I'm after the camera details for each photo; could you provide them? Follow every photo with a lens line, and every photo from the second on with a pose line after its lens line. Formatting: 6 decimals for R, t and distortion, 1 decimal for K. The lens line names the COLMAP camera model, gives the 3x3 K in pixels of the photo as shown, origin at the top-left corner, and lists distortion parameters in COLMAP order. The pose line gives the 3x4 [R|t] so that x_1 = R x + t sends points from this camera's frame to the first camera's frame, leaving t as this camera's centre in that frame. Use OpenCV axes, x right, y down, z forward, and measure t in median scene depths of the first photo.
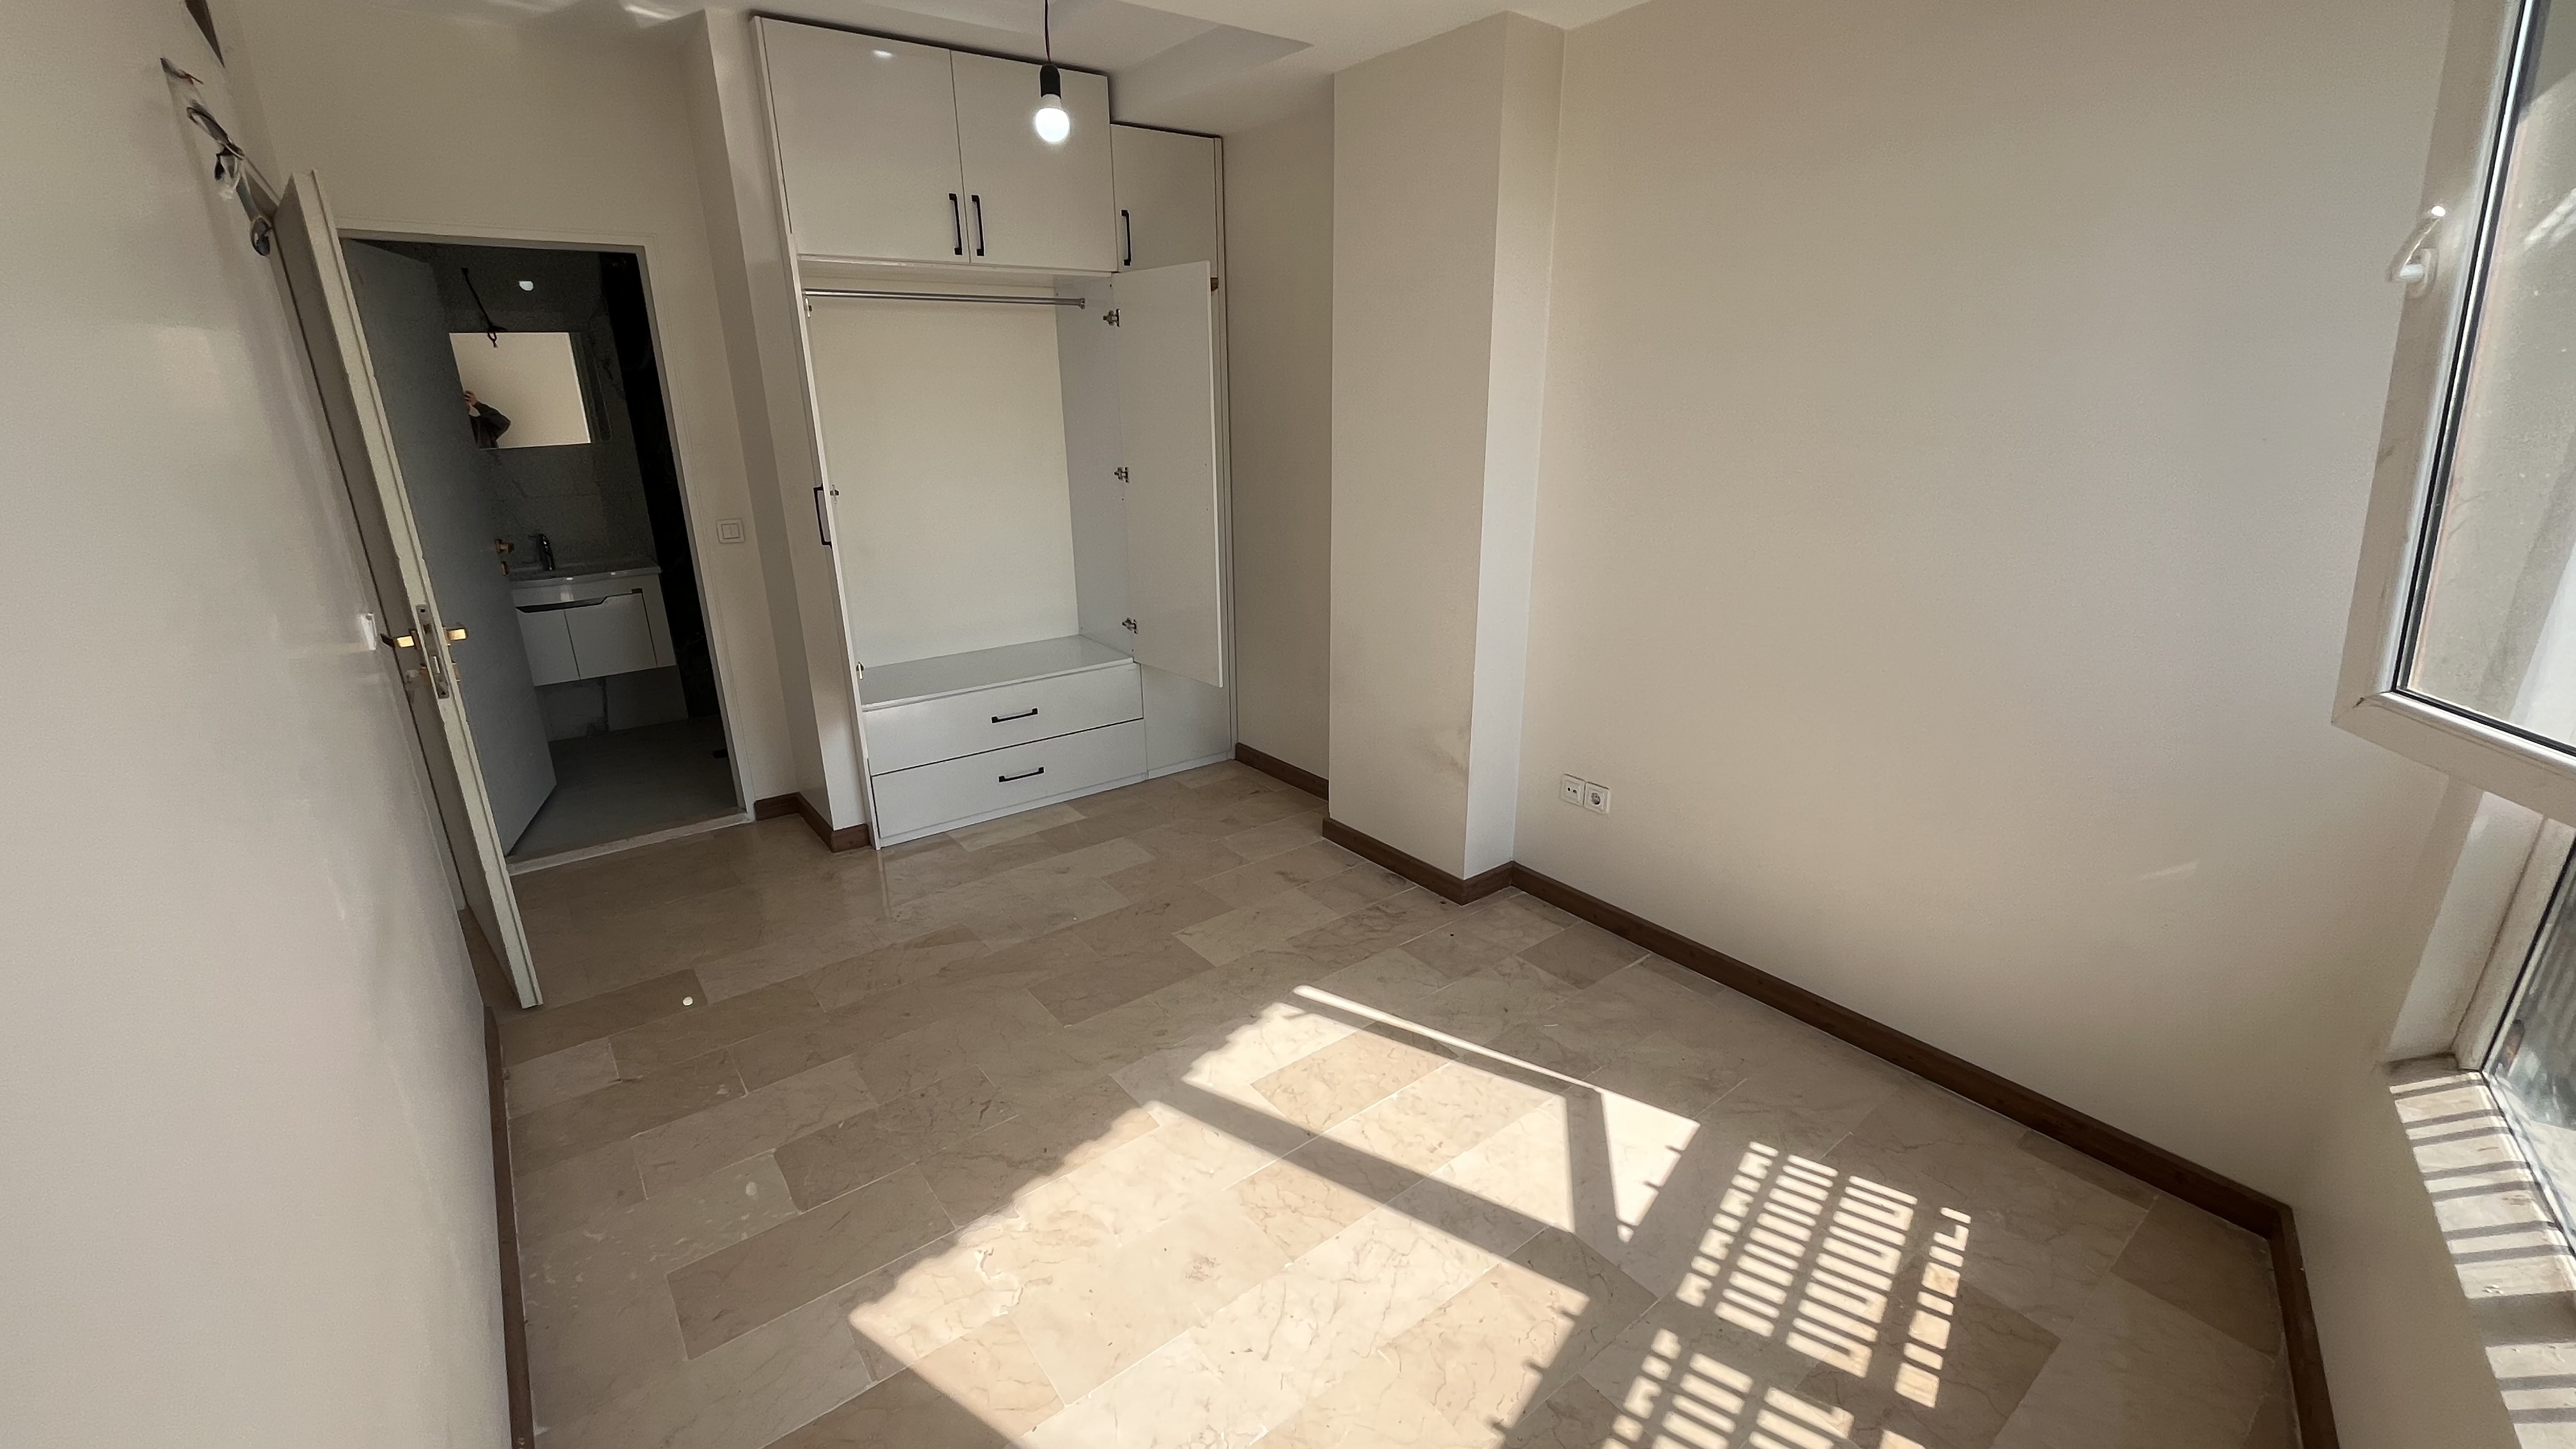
lens RADIAL K [[1029.5, 0, 1281.3], [0, 1029.5, 723.1], [0, 0, 1]] dist [0.000085, -0.000044]
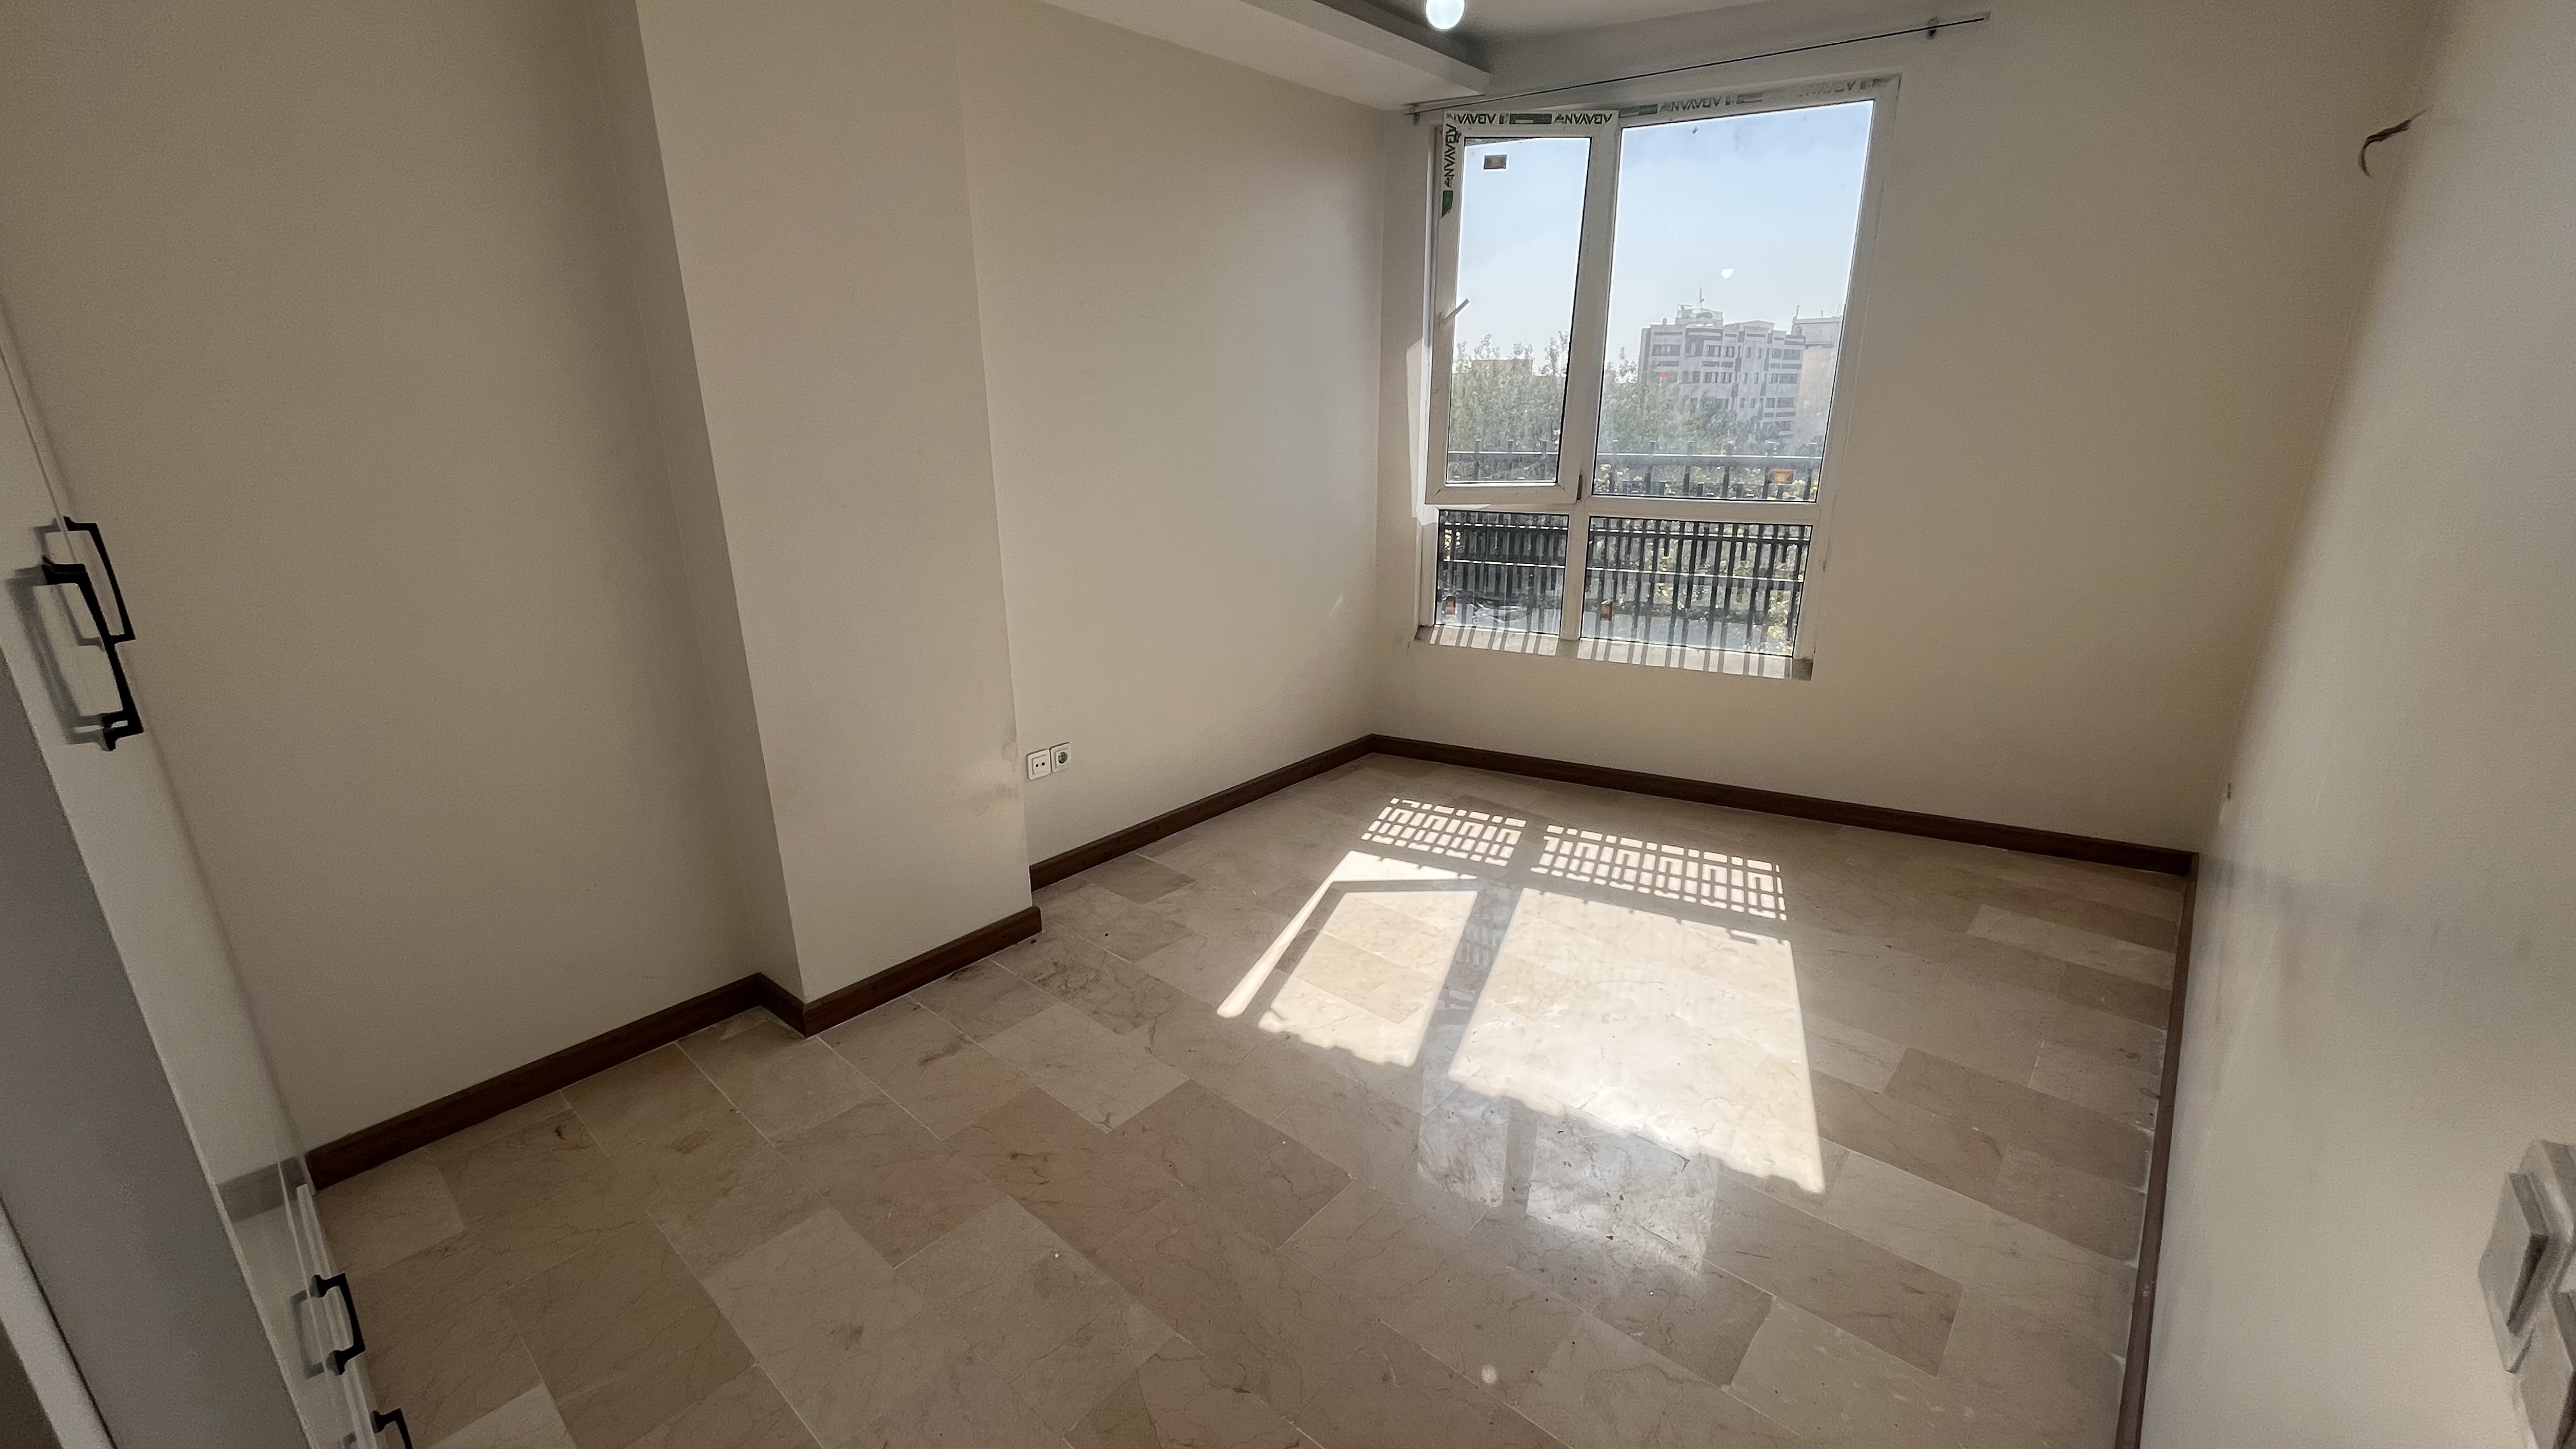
lens RADIAL K [[1029.5, 0, 1281.3], [0, 1029.5, 723.1], [0, 0, 1]] dist [0.000085, -0.000044]
pose [[-0.183009, -0.285799, 0.940652, -0.996320], [0.317426, 0.888387, 0.331676, -0.329421], [-0.930456, 0.359287, -0.071863, 1.200309]]
